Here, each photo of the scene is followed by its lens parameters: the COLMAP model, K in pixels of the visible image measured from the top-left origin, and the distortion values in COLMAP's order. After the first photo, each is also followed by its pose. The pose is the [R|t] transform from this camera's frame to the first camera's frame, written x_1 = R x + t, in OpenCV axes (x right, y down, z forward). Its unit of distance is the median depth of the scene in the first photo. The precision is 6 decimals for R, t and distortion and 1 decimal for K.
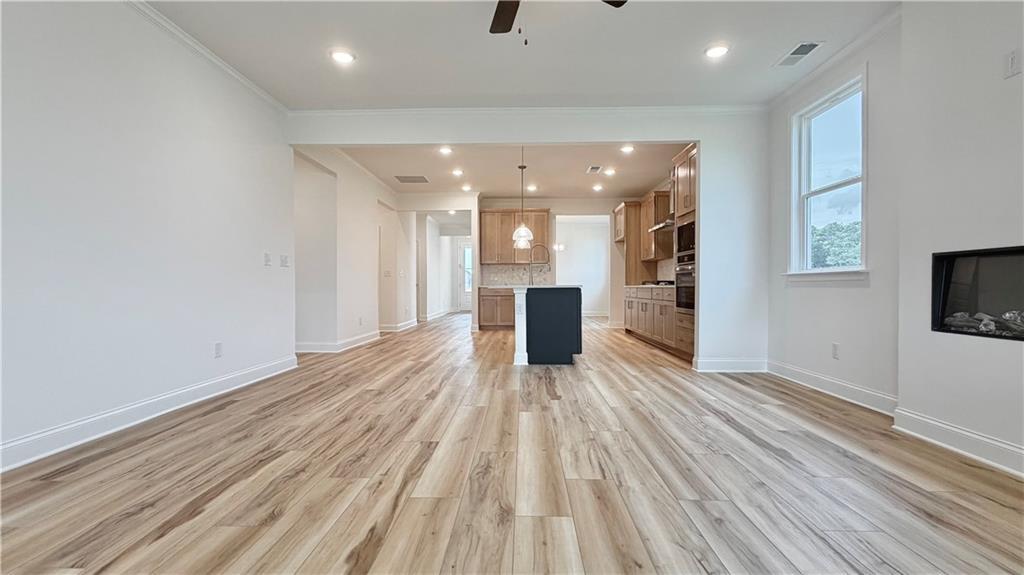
lens RADIAL K [[466.2, 0, 515.9], [0, 466.2, 287.9], [0, 0, 1]] dist [-0.002417, -0.000198]
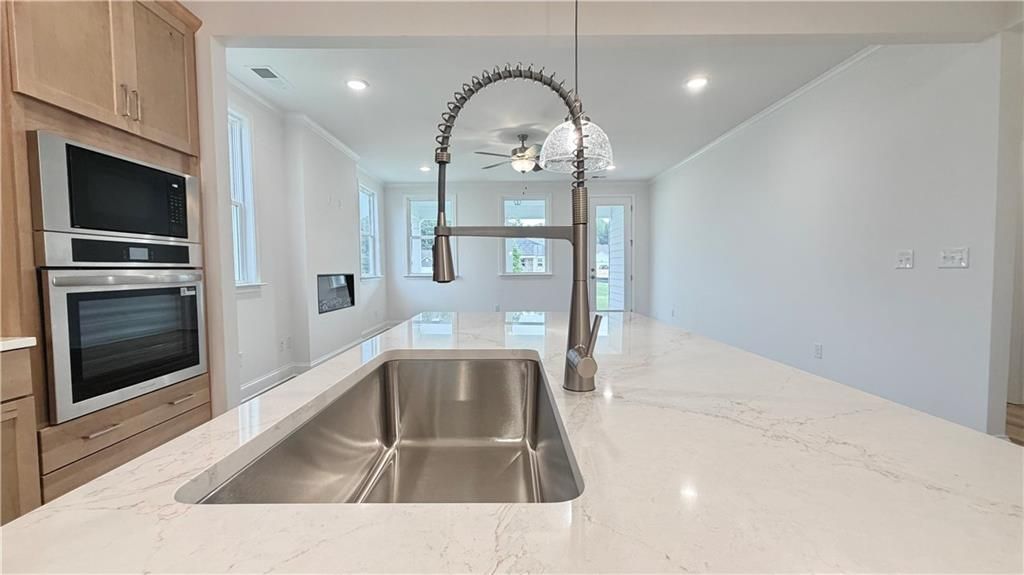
lens RADIAL K [[407.4, 0, 509.2], [0, 407.4, 288.7], [0, 0, 1]] dist [-0.000876, 0.000918]
pose [[-0.999657, 0.011159, -0.023698, 0.112497], [0.009917, 0.998604, 0.051889, -0.081041], [0.024244, 0.051637, -0.998372, 2.278833]]
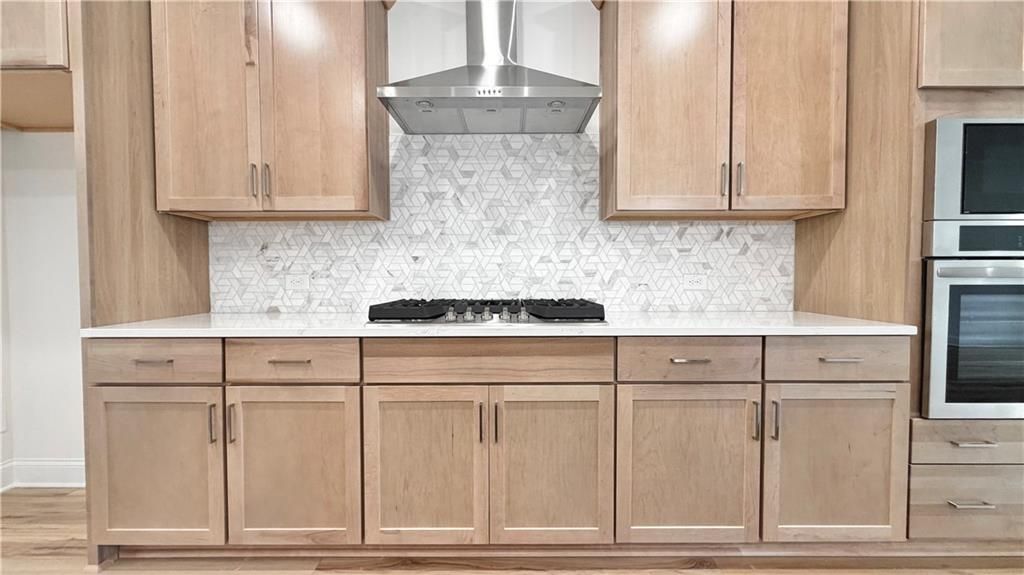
lens RADIAL K [[407.4, 0, 509.9], [0, 407.4, 288.0], [0, 0, 1]] dist [-0.000876, 0.000918]
pose [[-0.017336, -0.027085, 0.999483, 0.179030], [0.005291, 0.999617, 0.027181, -0.067348], [-0.999836, 0.005760, -0.017186, 2.282290]]
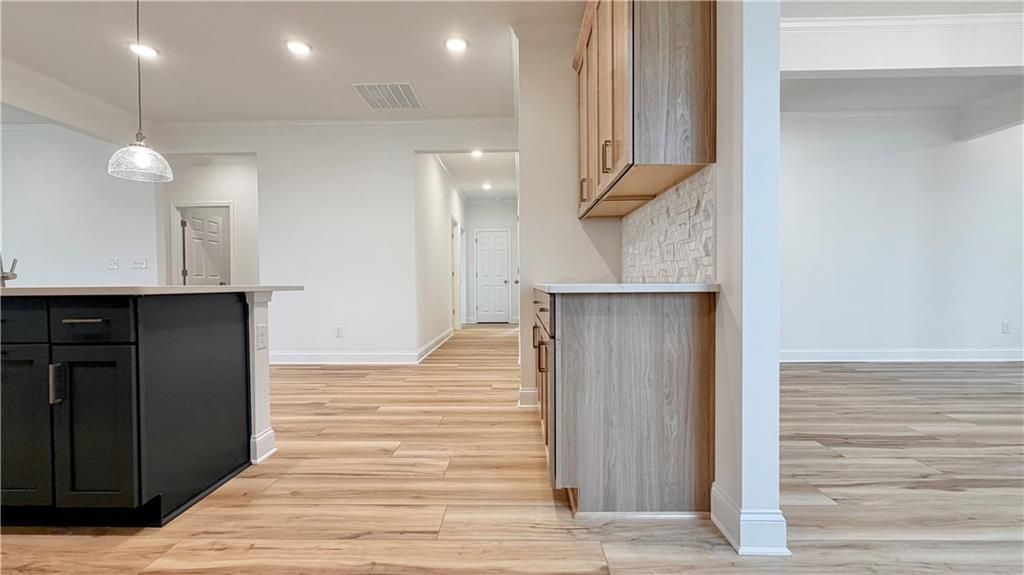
lens RADIAL K [[407.4, 0, 506.3], [0, 407.4, 287.2], [0, 0, 1]] dist [-0.000876, 0.000918]
pose [[-0.005023, 0.015112, -0.999873, 0.719032], [0.004614, 0.999876, 0.015089, -0.016527], [0.999977, -0.004537, -0.005092, 2.861834]]
